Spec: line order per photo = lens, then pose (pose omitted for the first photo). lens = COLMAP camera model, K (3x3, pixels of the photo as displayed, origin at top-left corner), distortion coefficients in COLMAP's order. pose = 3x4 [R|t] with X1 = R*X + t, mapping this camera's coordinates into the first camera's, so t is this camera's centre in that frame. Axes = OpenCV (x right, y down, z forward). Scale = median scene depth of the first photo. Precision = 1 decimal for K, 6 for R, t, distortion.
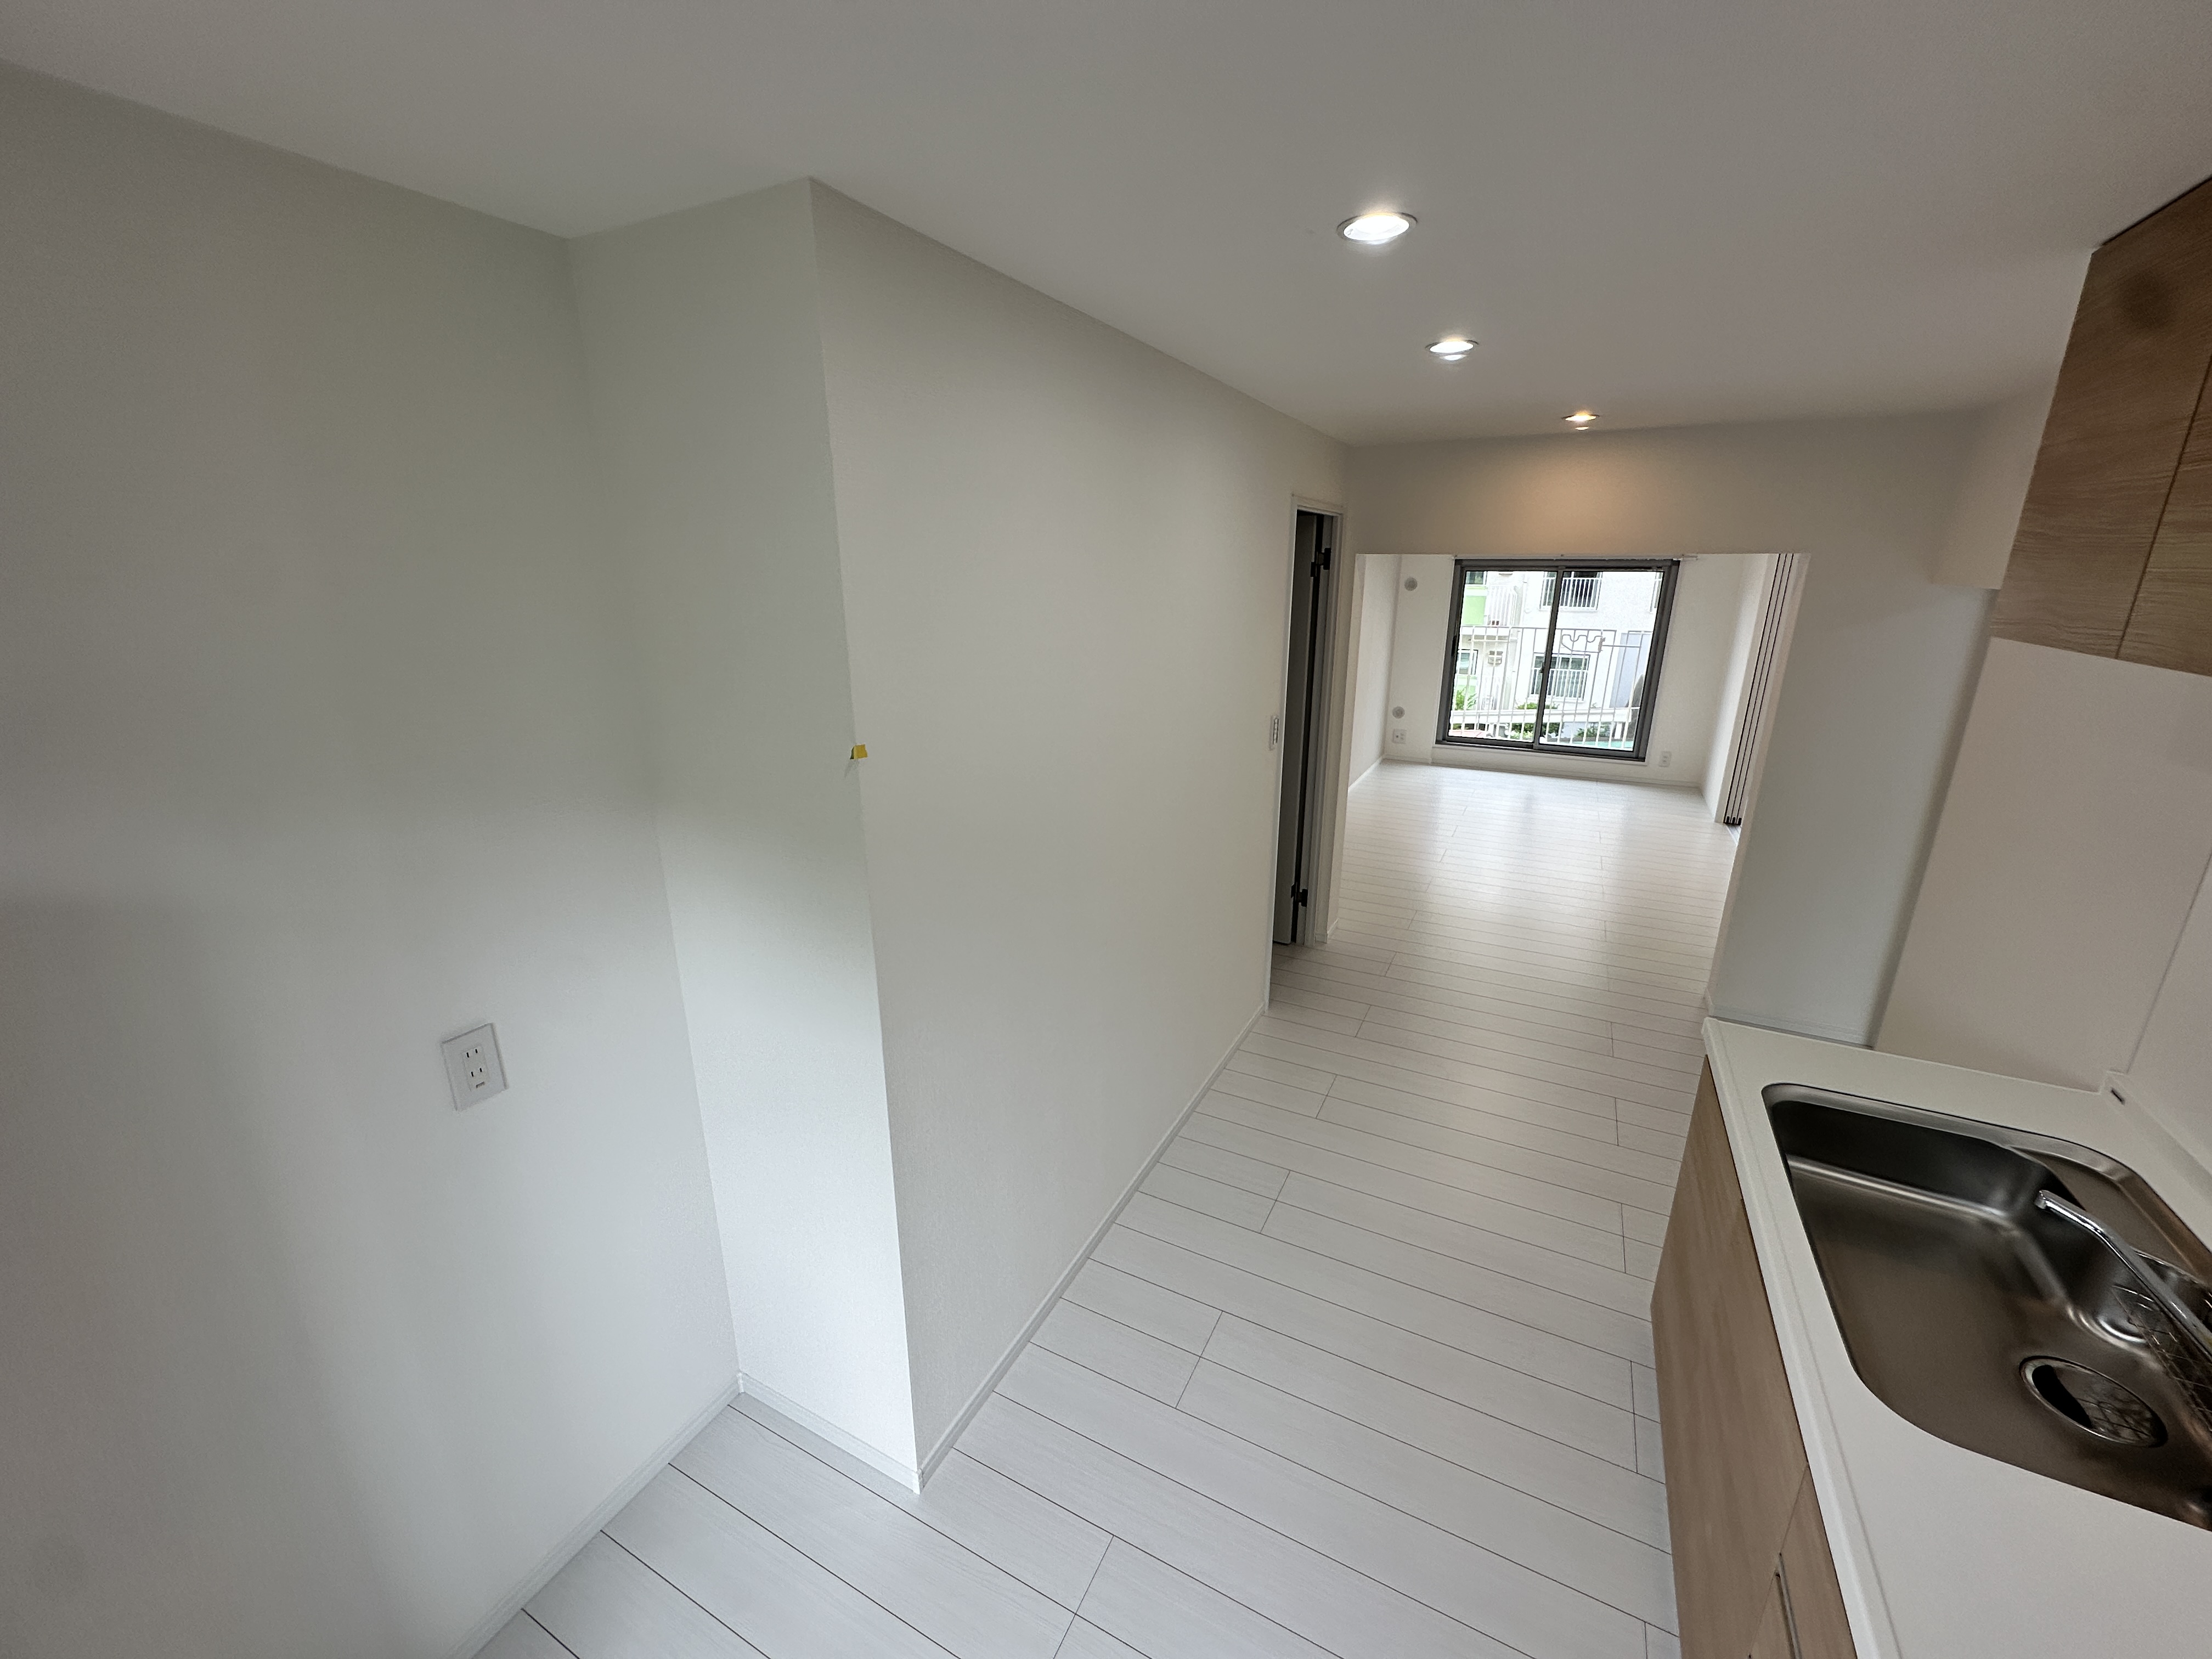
lens RADIAL K [[877.5, 0, 1114.0], [0, 877.5, 830.2], [0, 0, 1]] dist [-0.001784, -0.002801]
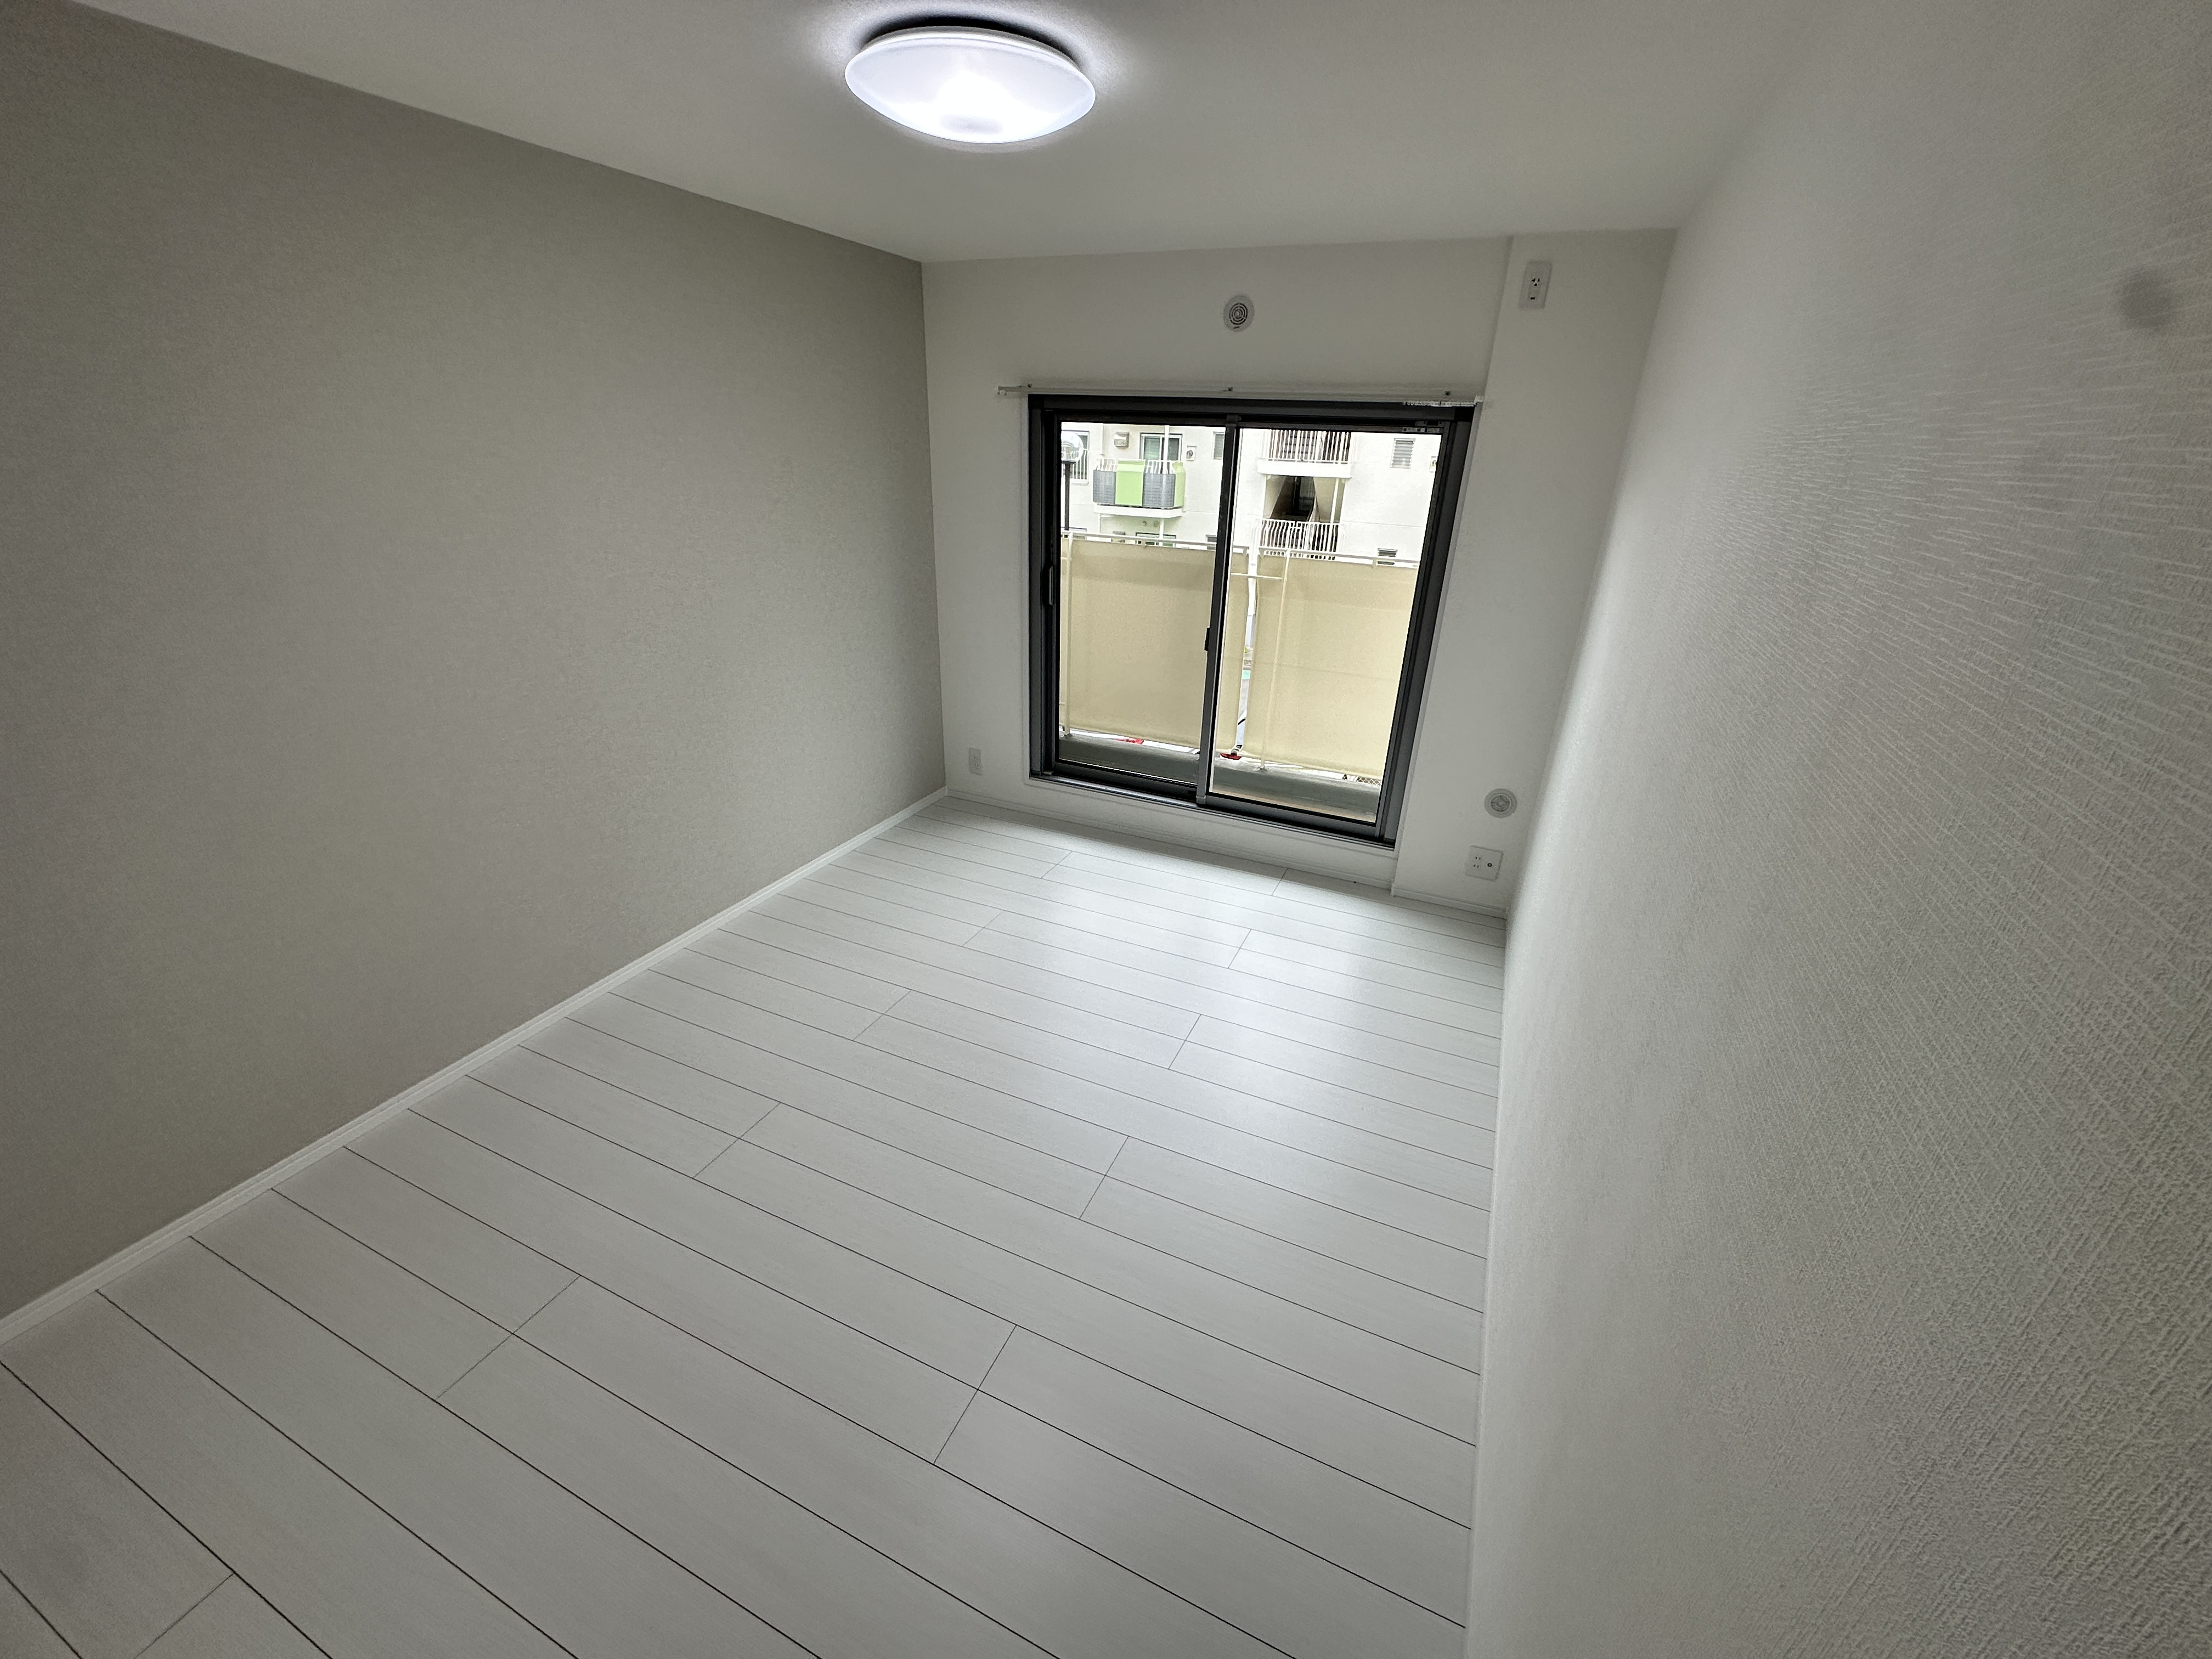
lens RADIAL K [[877.5, 0, 1107.4], [0, 877.5, 819.5], [0, 0, 1]] dist [-0.001784, -0.002801]
pose [[0.998176, 0.010131, 0.059515, 0.413934], [-0.017082, 0.992928, 0.117484, -0.145920], [-0.057904, -0.118287, 0.991290, 0.527394]]
